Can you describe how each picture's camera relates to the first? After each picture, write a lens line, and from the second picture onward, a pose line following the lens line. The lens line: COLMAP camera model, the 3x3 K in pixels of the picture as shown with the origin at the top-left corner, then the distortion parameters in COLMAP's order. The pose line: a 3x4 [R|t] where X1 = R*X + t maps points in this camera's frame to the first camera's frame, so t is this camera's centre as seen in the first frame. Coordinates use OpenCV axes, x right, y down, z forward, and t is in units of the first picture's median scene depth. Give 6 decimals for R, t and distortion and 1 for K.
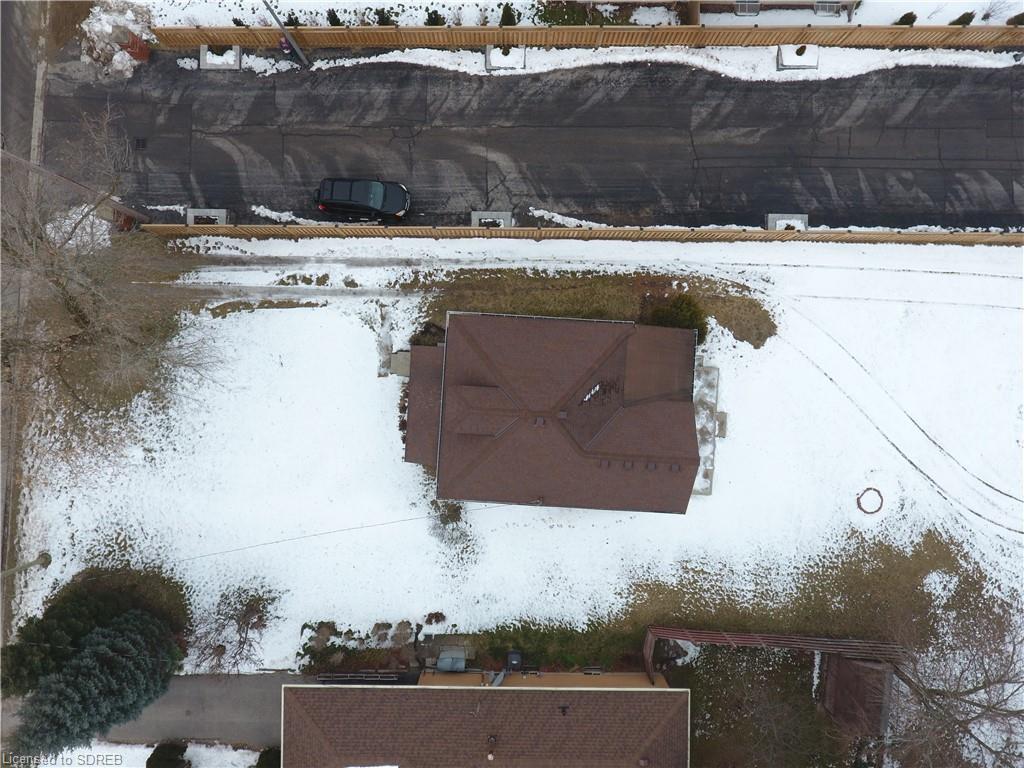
lens RADIAL K [[598.4, 0, 511.7], [0, 598.4, 385.9], [0, 0, 1]] dist [-0.002663, -0.000528]
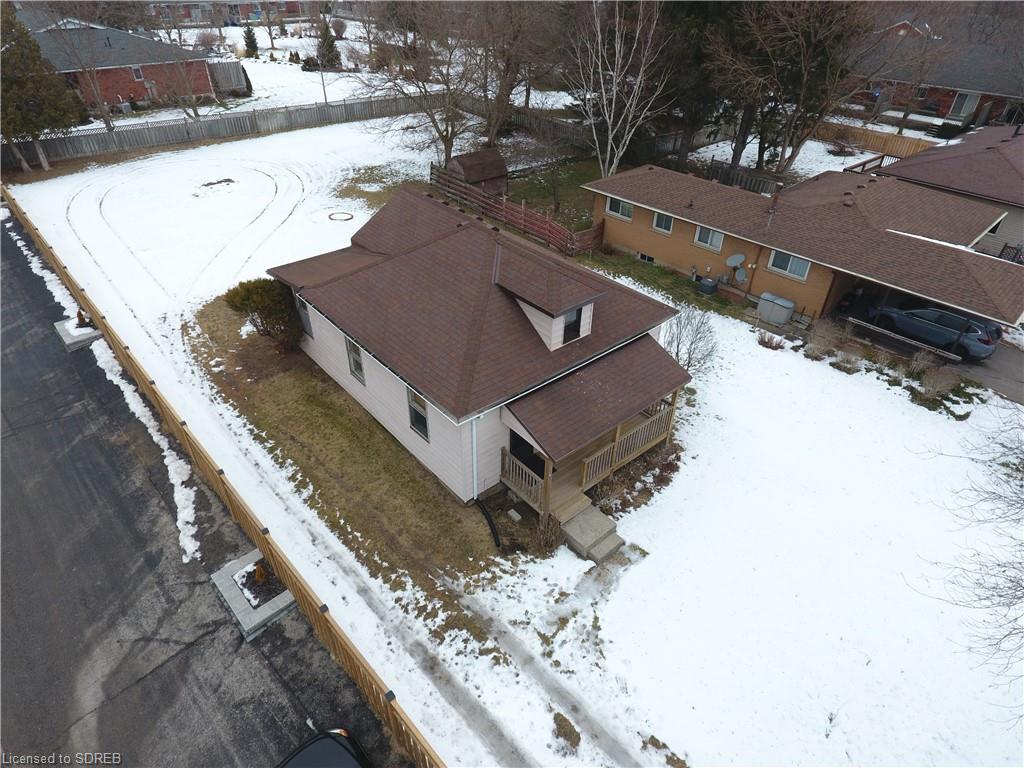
lens RADIAL K [[598.4, 0, 511.7], [0, 598.4, 385.9], [0, 0, 1]] dist [-0.002663, -0.000528]
pose [[-0.696819, -0.434683, 0.570521, -0.367963], [0.717106, -0.406428, 0.566194, -0.324035], [-0.014240, 0.803659, 0.594920, 0.591627]]
